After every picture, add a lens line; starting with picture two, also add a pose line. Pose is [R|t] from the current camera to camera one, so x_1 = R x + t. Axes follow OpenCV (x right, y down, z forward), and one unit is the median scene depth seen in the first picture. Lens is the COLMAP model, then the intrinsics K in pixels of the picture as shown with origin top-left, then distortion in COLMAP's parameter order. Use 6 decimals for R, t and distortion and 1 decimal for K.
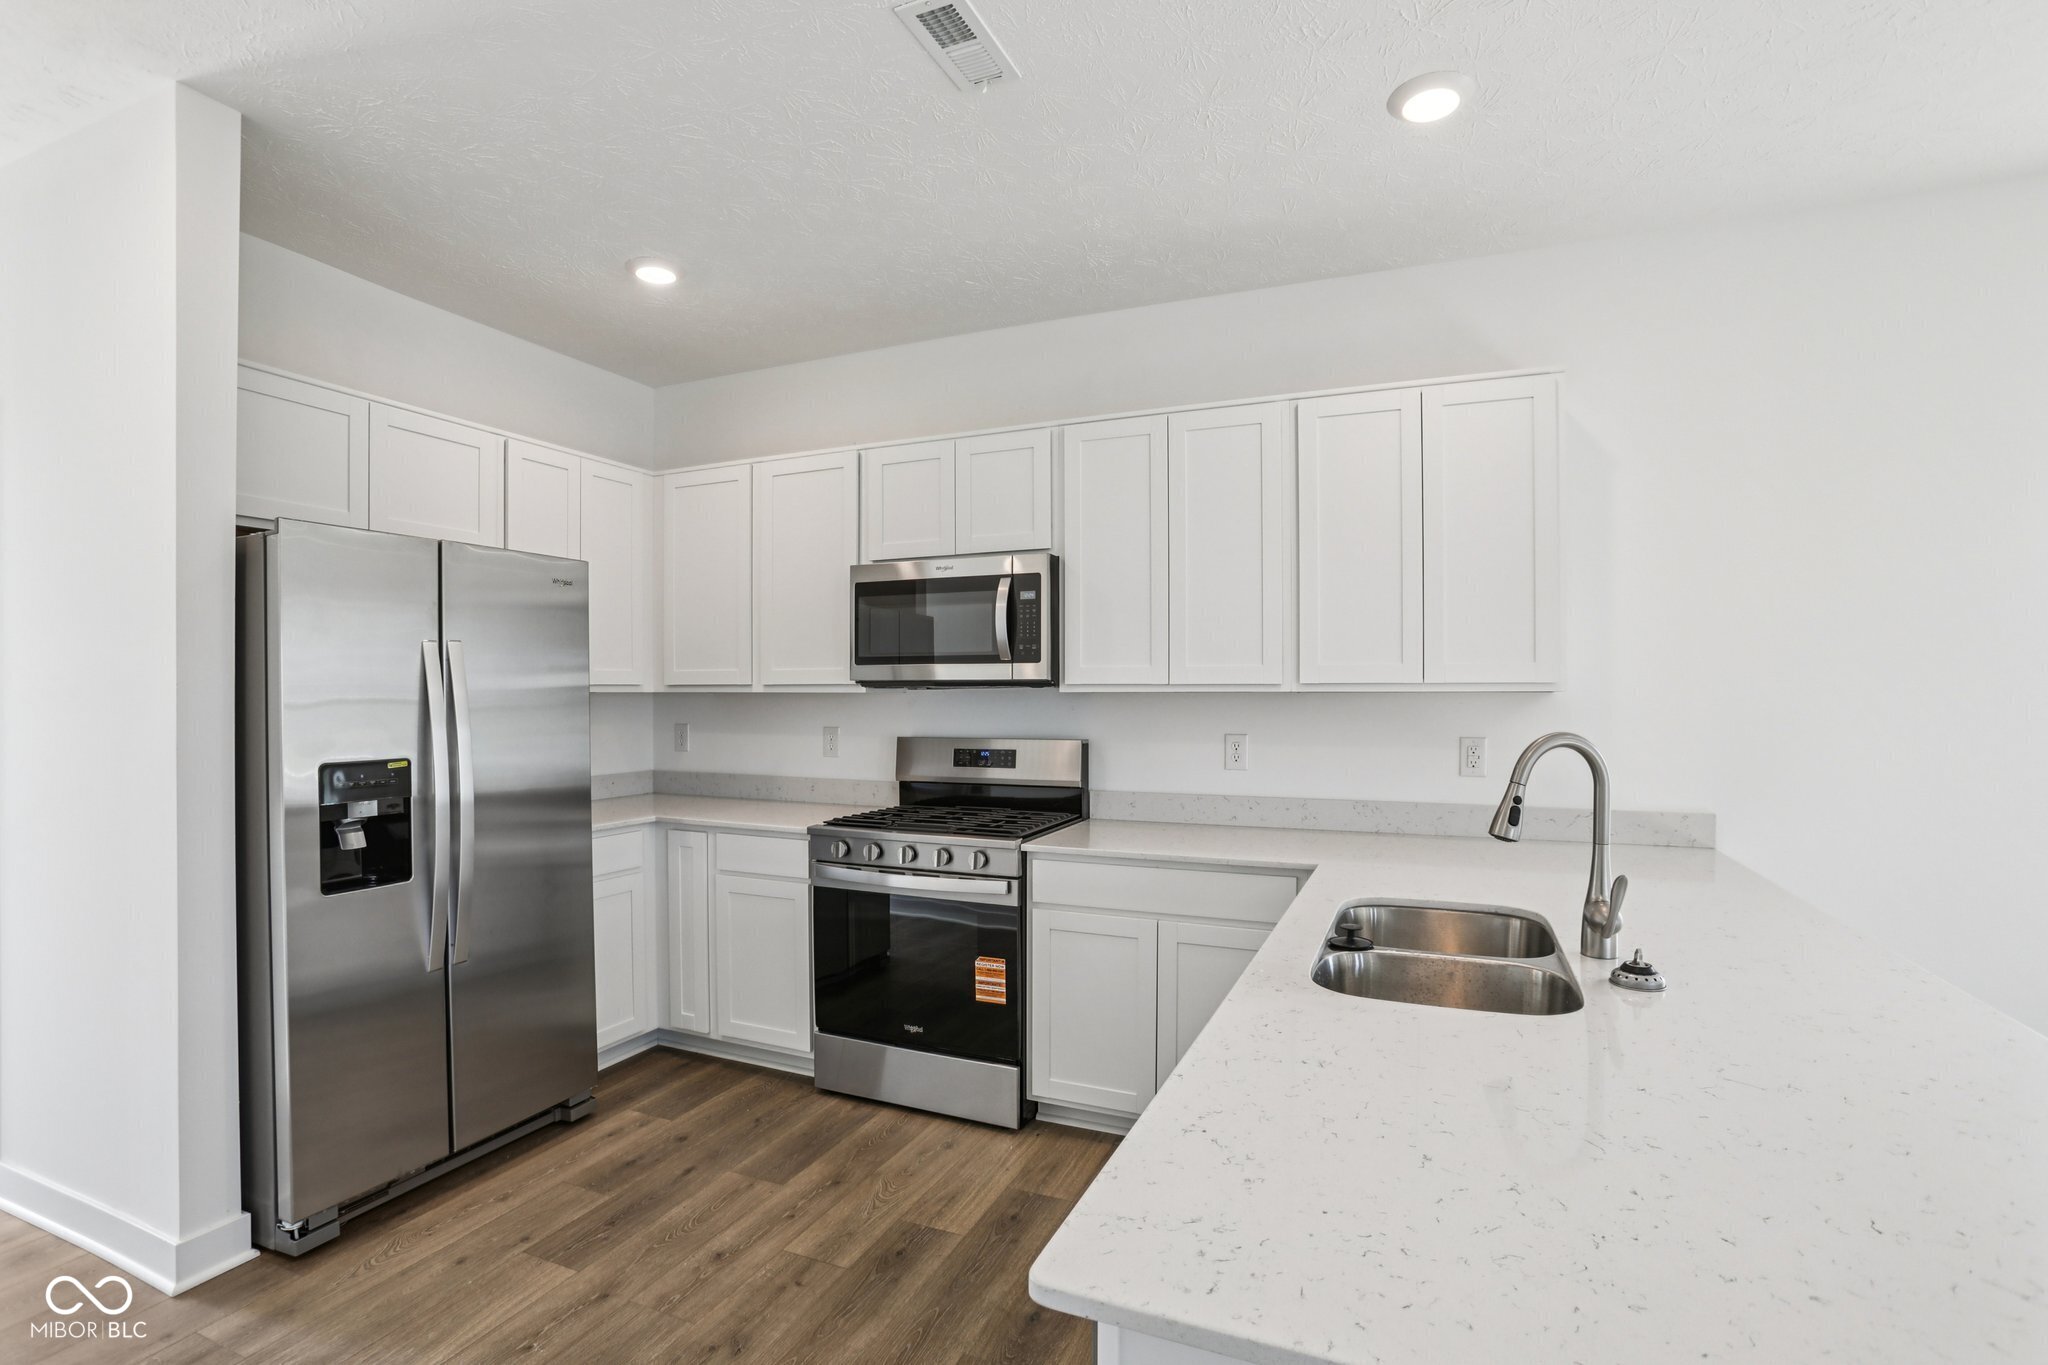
lens RADIAL K [[964.7, 0, 1030.5], [0, 964.7, 691.3], [0, 0, 1]] dist [-0.017903, 0.000670]
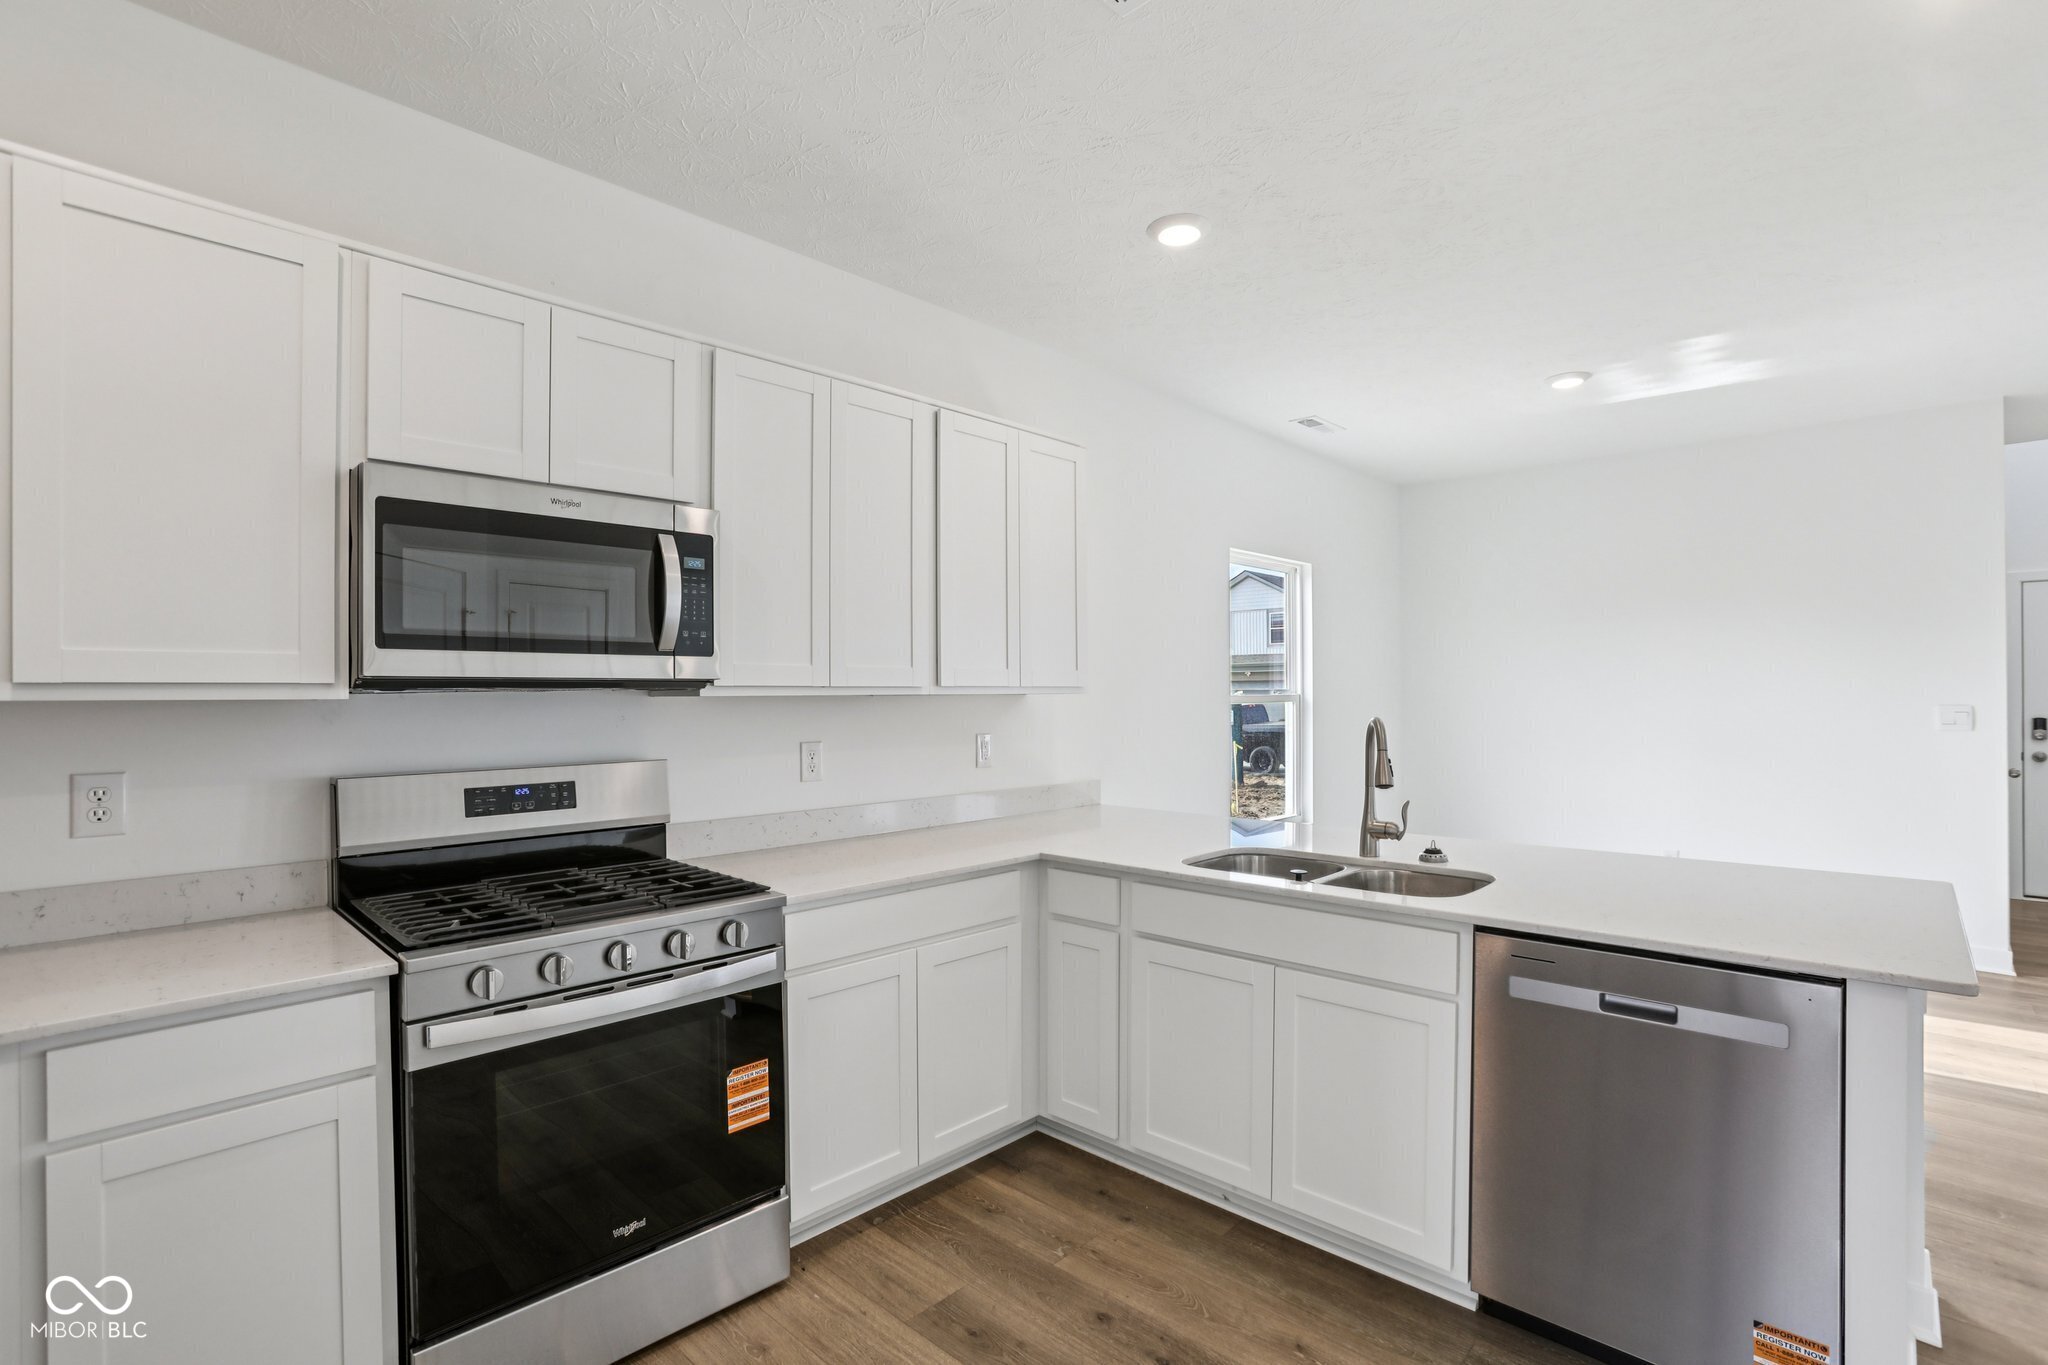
lens RADIAL K [[964.7, 0, 1025.1], [0, 964.7, 682.7], [0, 0, 1]] dist [-0.017903, 0.000670]
pose [[0.364035, 0.009483, 0.931337, -0.577177], [0.004684, 0.999917, -0.012012, 0.000708], [-0.931373, 0.008735, 0.363961, 0.492311]]
